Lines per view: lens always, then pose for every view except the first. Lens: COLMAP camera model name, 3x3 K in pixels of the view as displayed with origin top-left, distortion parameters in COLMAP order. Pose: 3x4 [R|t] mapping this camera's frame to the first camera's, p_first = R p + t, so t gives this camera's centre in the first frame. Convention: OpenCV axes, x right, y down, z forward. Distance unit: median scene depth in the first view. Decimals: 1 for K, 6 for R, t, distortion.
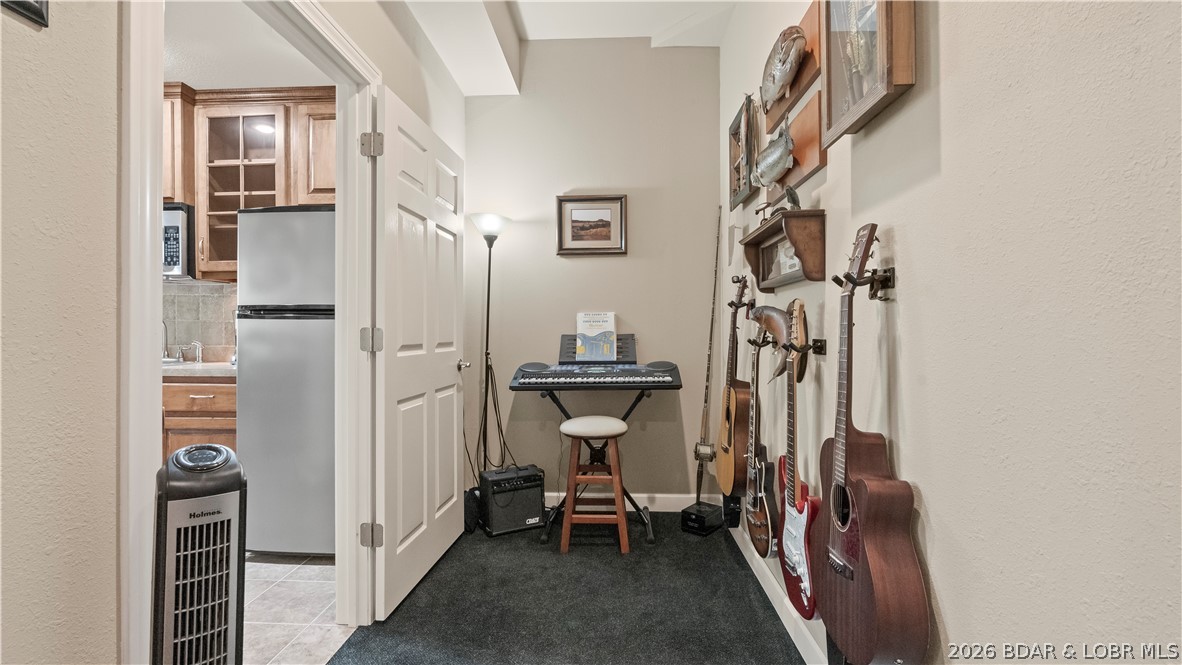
lens RADIAL K [[531.3, 0, 593.9], [0, 531.3, 326.6], [0, 0, 1]] dist [-0.013001, 0.005465]
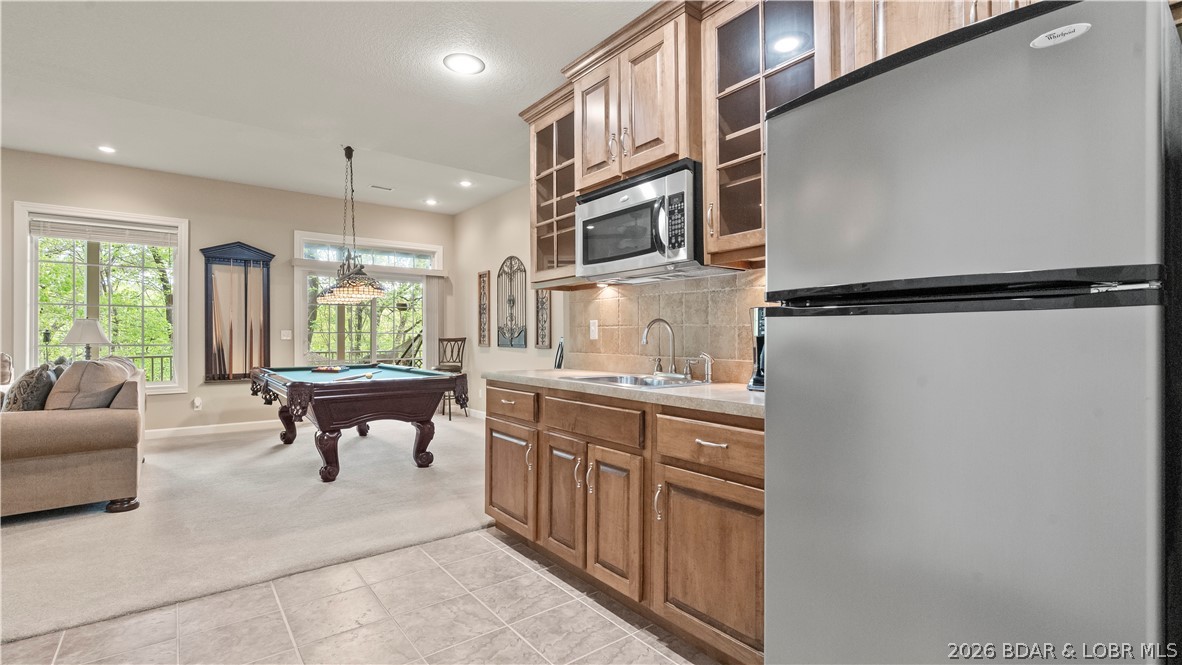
lens RADIAL K [[531.3, 0, 593.9], [0, 531.3, 333.4], [0, 0, 1]] dist [-0.013001, 0.005465]
pose [[0.654415, -0.002522, -0.756132, -0.318739], [0.002126, 0.999997, -0.001496, 0.001461], [0.756133, -0.000629, 0.654418, 0.431675]]
